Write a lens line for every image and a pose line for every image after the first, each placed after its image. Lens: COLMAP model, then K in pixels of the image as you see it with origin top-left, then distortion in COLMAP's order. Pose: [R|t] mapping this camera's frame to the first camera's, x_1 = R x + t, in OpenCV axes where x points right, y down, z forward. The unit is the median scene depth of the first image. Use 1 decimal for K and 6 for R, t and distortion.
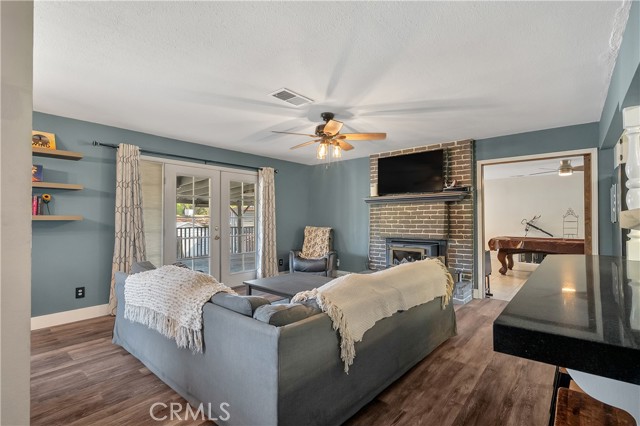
lens RADIAL K [[305.0, 0, 319.1], [0, 305.0, 214.8], [0, 0, 1]] dist [-0.004545, -0.000989]
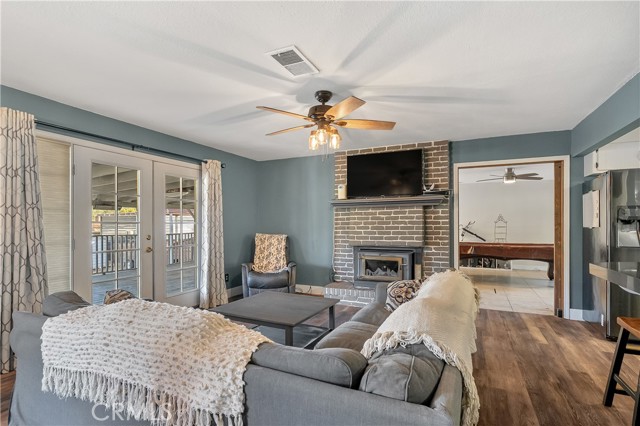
lens RADIAL K [[321.7, 0, 316.2], [0, 321.7, 224.0], [0, 0, 1]] dist [-0.002848, -0.001725]
pose [[0.964663, -0.000053, 0.263487, -0.158357], [-0.003029, 0.999932, 0.011293, 0.001538], [-0.263469, -0.011692, 0.964597, 0.141202]]
